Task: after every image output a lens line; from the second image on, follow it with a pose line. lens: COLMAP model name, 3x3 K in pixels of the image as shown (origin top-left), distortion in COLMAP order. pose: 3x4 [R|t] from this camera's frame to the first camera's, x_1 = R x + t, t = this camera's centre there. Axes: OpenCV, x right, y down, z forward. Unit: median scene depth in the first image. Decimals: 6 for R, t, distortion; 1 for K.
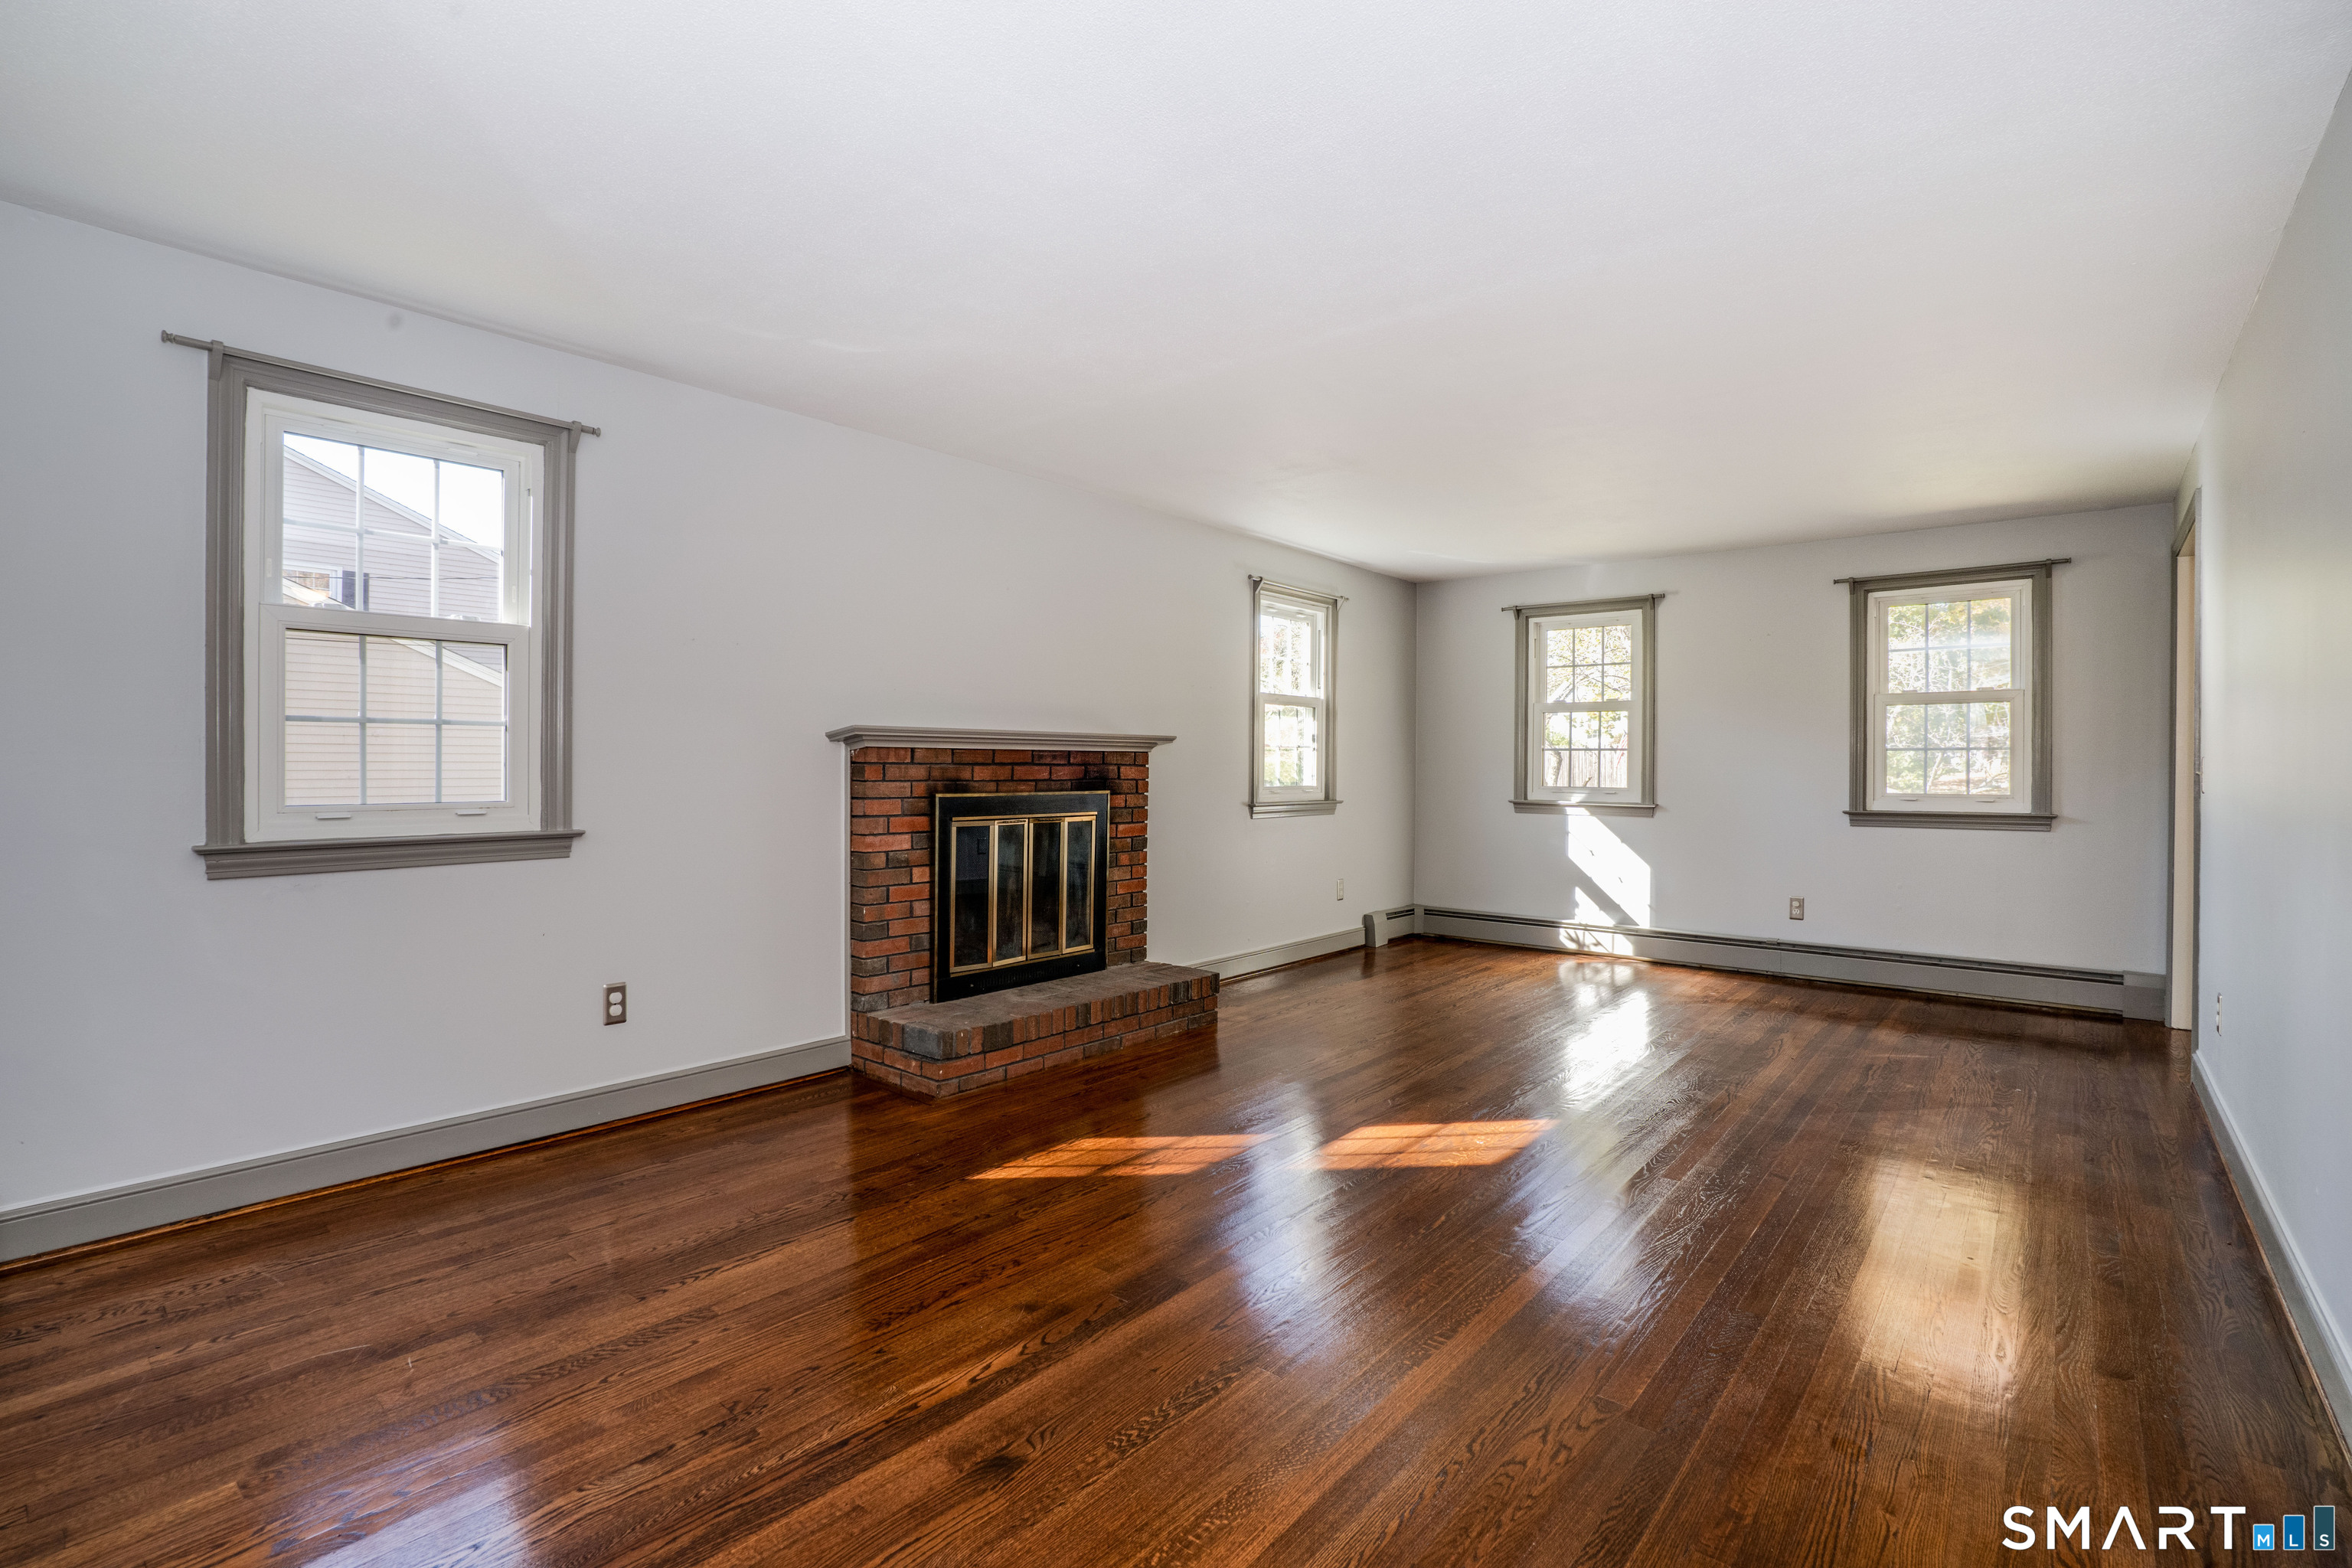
lens RADIAL K [[1090.2, 0, 1167.9], [0, 1090.2, 772.9], [0, 0, 1]] dist [-0.057343, 0.019154]
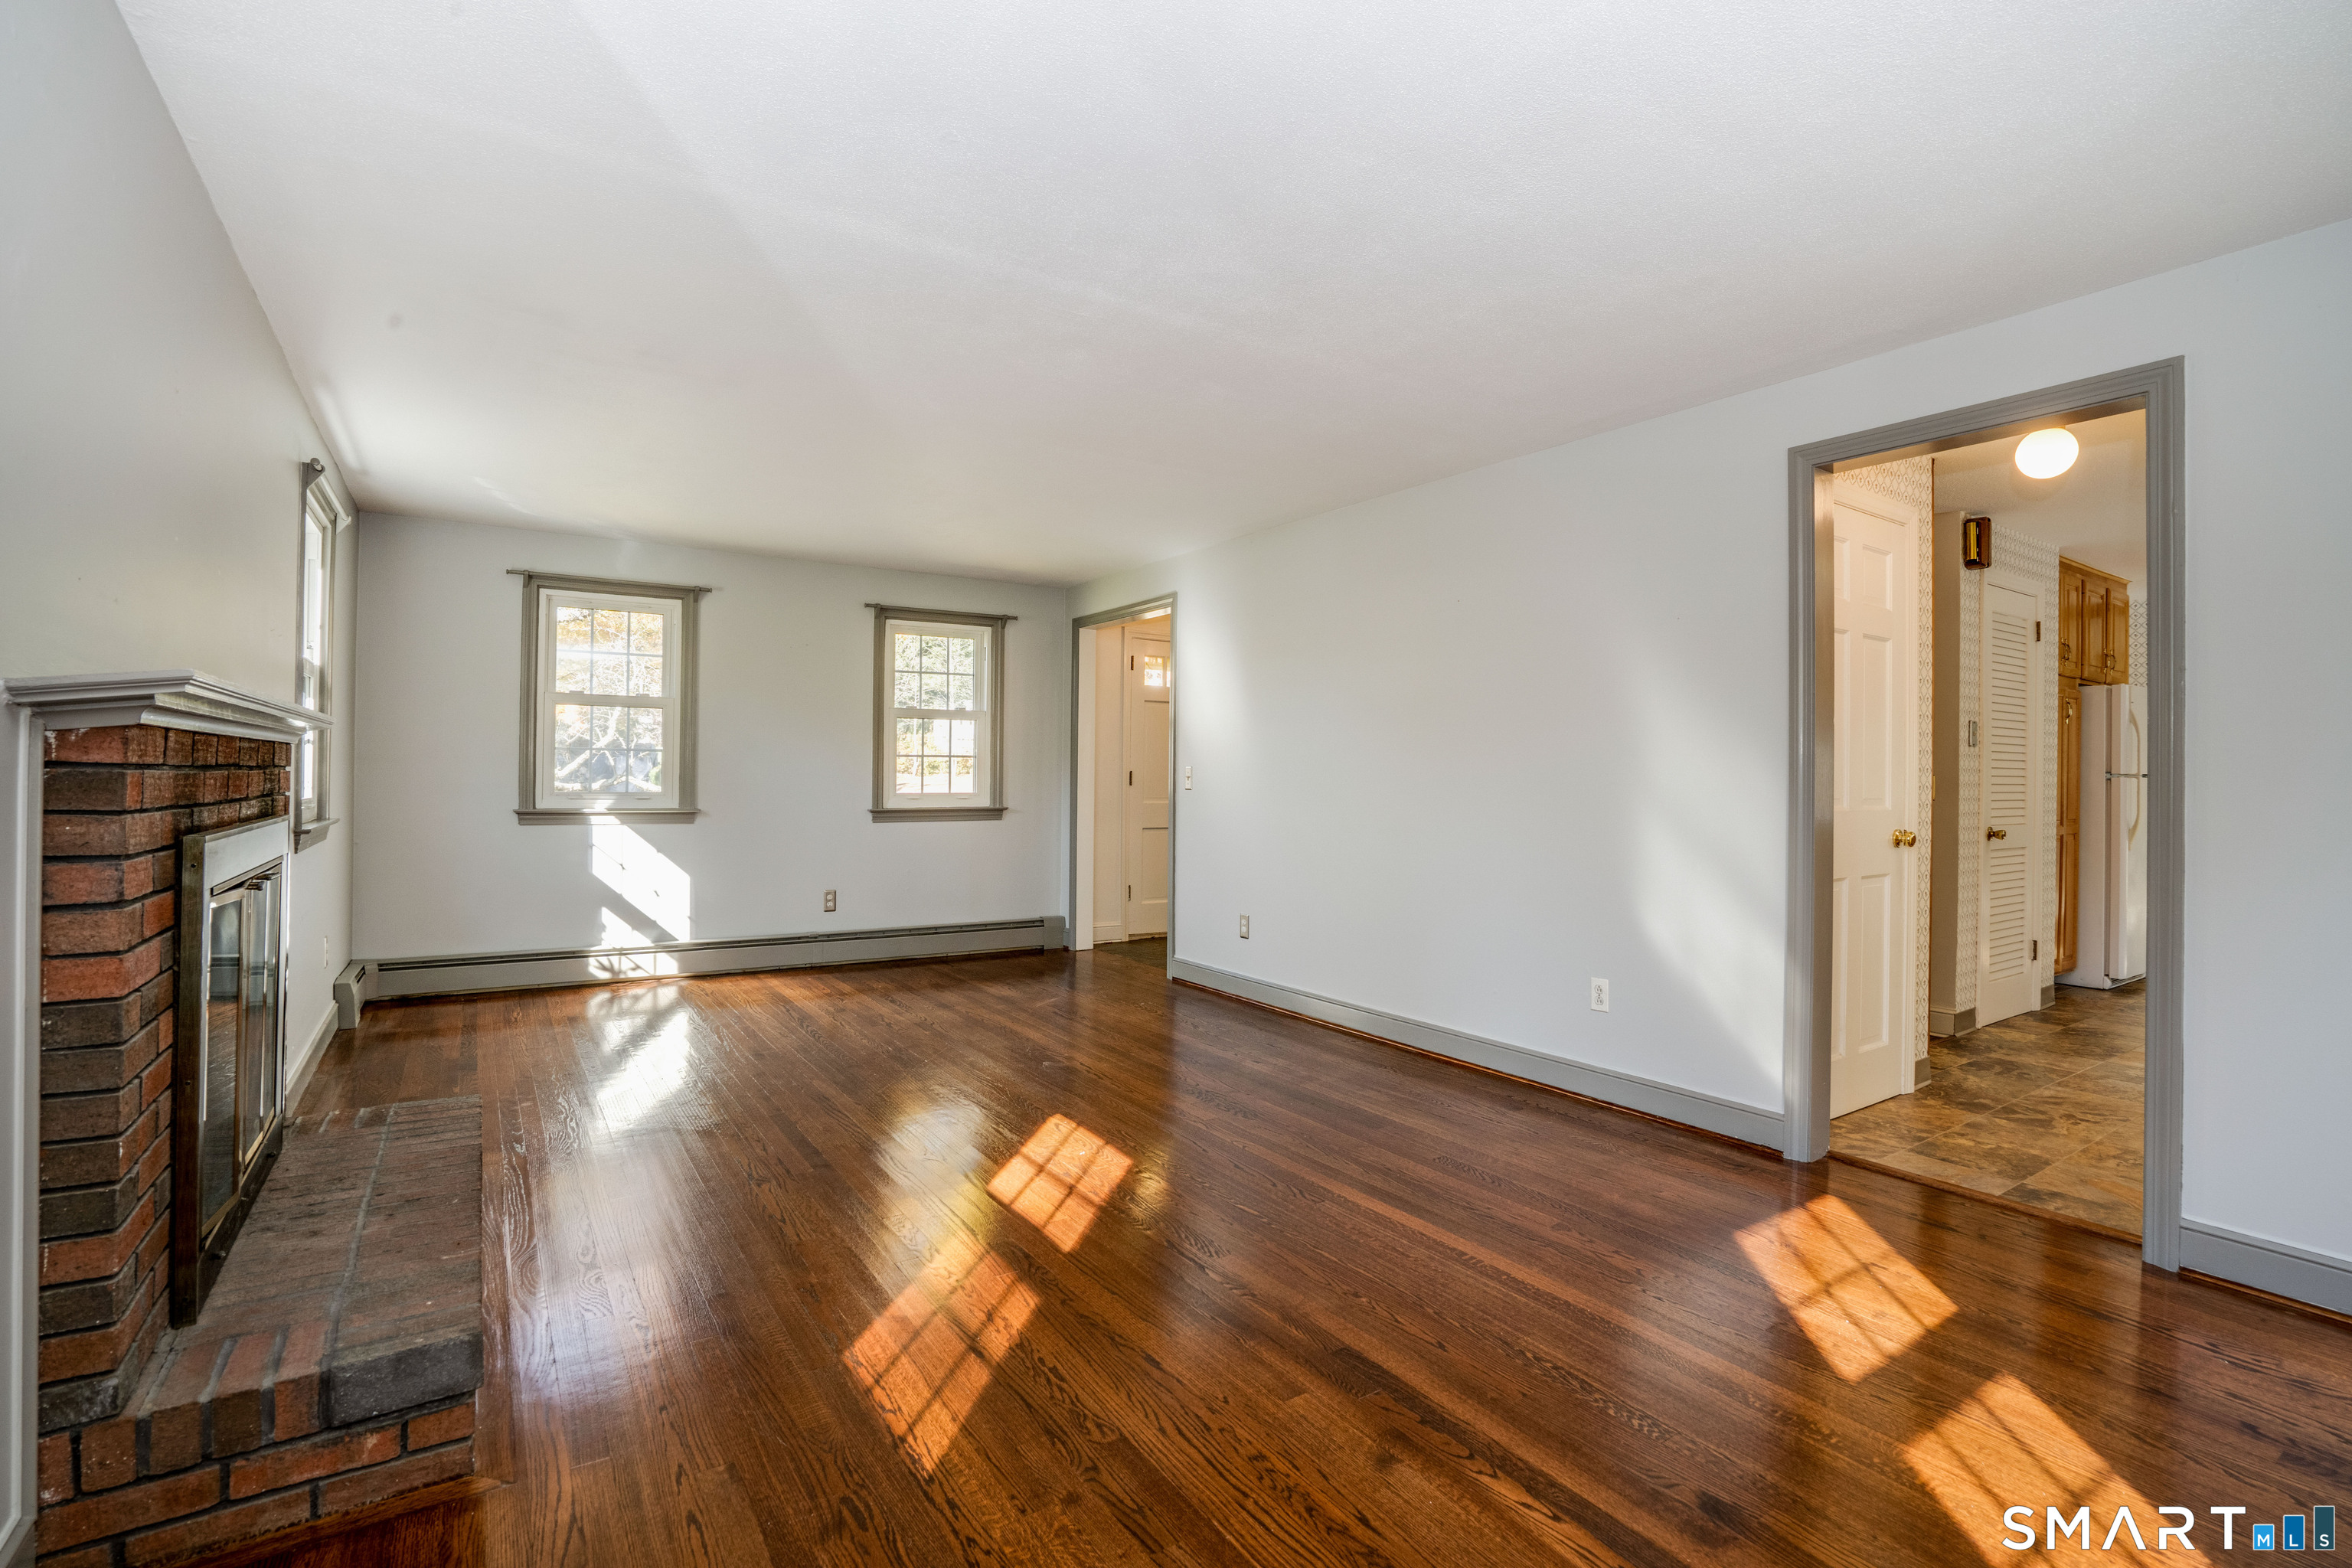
lens RADIAL K [[1087.8, 0, 1168.4], [0, 1087.8, 775.9], [0, 0, 1]] dist [-0.044650, 0.018755]
pose [[0.272646, -0.003044, 0.962109, -0.421974], [-0.003446, 0.999985, 0.004141, -0.006455], [-0.962108, -0.004444, 0.272632, 0.422653]]
